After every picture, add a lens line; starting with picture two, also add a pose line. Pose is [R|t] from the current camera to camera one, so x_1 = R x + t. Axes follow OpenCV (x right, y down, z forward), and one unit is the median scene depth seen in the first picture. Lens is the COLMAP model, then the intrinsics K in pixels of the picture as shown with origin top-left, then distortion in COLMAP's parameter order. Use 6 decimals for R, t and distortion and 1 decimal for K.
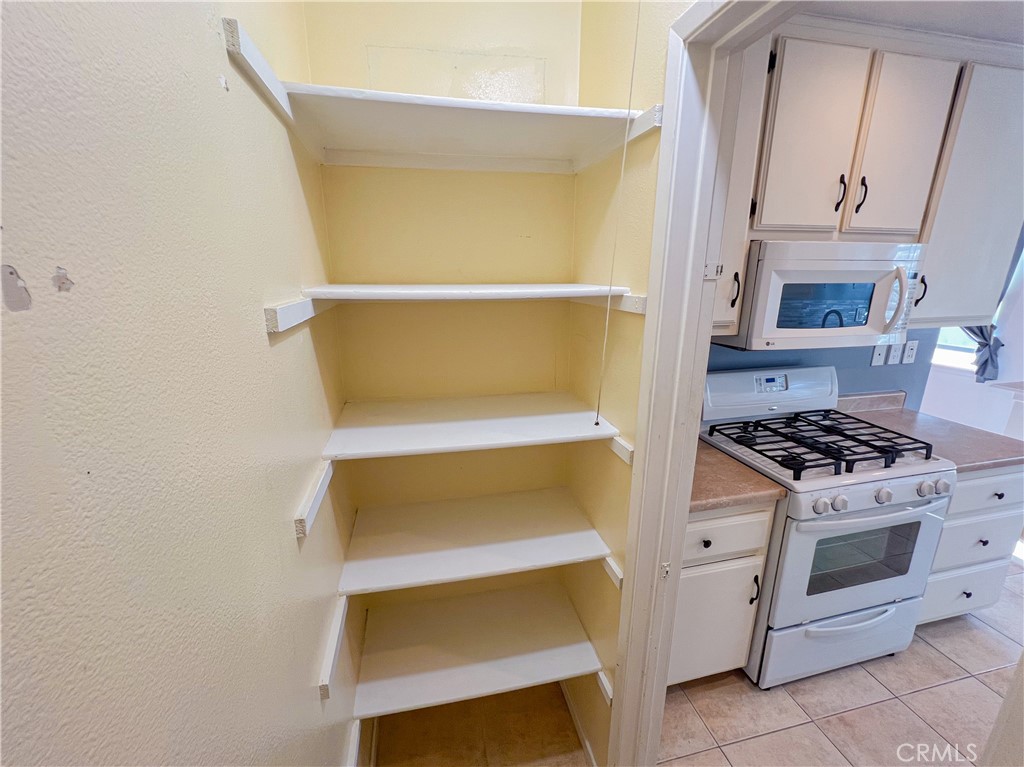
lens RADIAL K [[414.1, 0, 511.0], [0, 414.1, 380.7], [0, 0, 1]] dist [-0.002215, -0.000140]
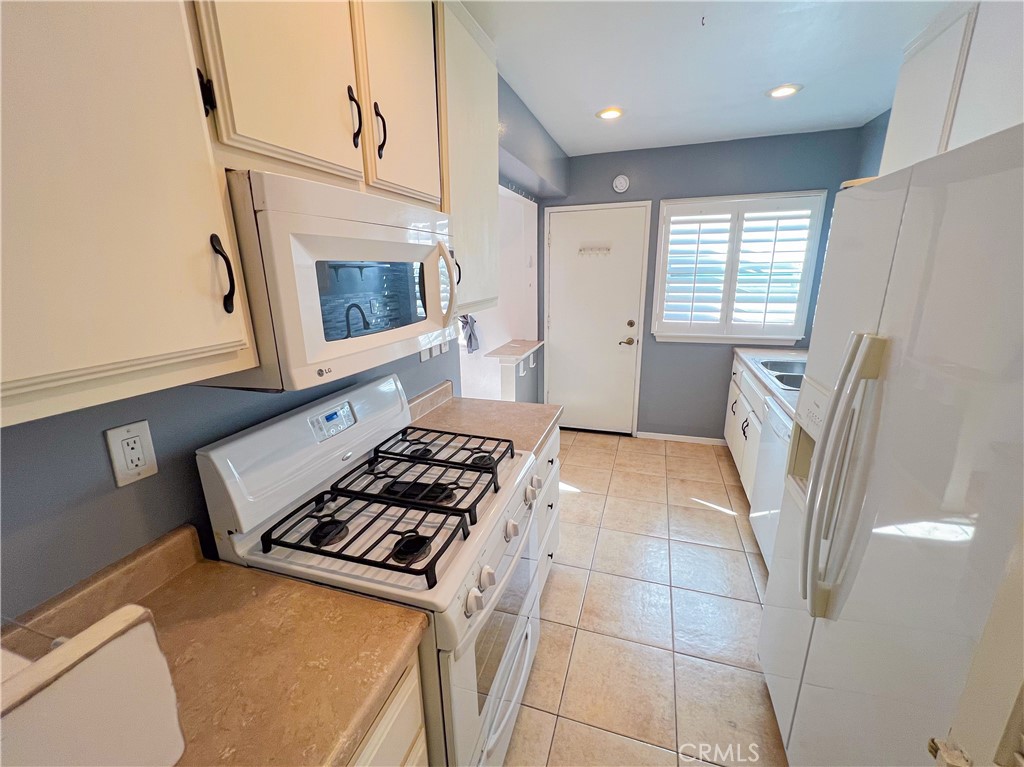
lens RADIAL K [[417.7, 0, 512.5], [0, 417.7, 379.0], [0, 0, 1]] dist [-0.000193, 0.000962]
pose [[0.495717, -0.227271, 0.838220, 0.278653], [0.233951, 0.964420, 0.123132, -0.087704], [-0.836380, 0.135064, 0.531249, 0.488424]]
